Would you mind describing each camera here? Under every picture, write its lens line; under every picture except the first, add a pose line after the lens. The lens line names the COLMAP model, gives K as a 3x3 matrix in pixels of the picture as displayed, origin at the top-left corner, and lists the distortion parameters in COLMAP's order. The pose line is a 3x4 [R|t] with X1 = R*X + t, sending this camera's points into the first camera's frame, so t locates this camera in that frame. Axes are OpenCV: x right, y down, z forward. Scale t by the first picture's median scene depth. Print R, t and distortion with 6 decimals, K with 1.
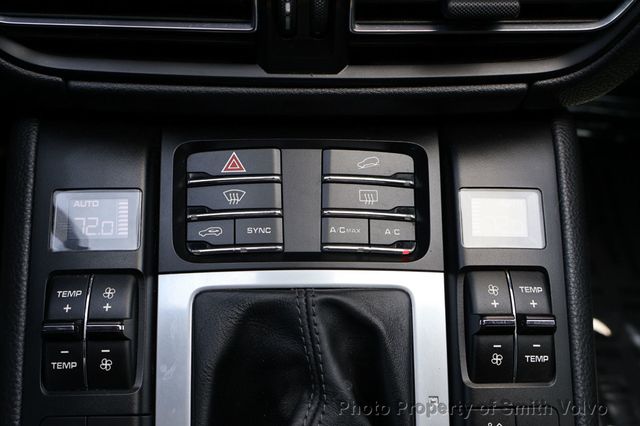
lens RADIAL K [[650.8, 0, 321.2], [0, 650.8, 212.6], [0, 0, 1]] dist [0.020002, 0.000000]
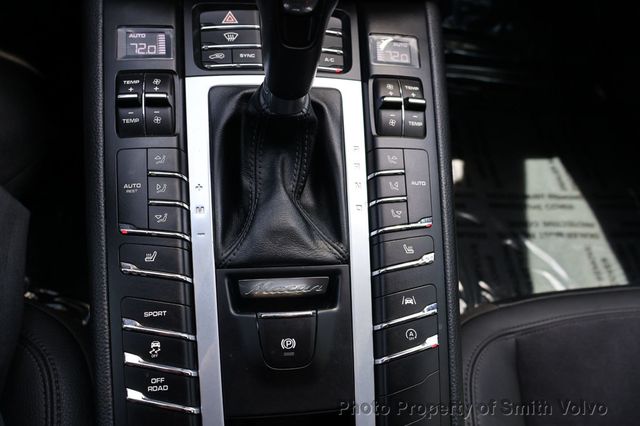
lens RADIAL K [[543.6, 0, 318.9], [0, 543.6, 214.9], [0, 0, 1]] dist [0.007723, 0.007216]
pose [[0.994730, -0.013225, 0.101671, -0.063572], [0.015423, 0.999663, -0.020861, 0.467094], [-0.101361, 0.022319, 0.994599, -0.360409]]
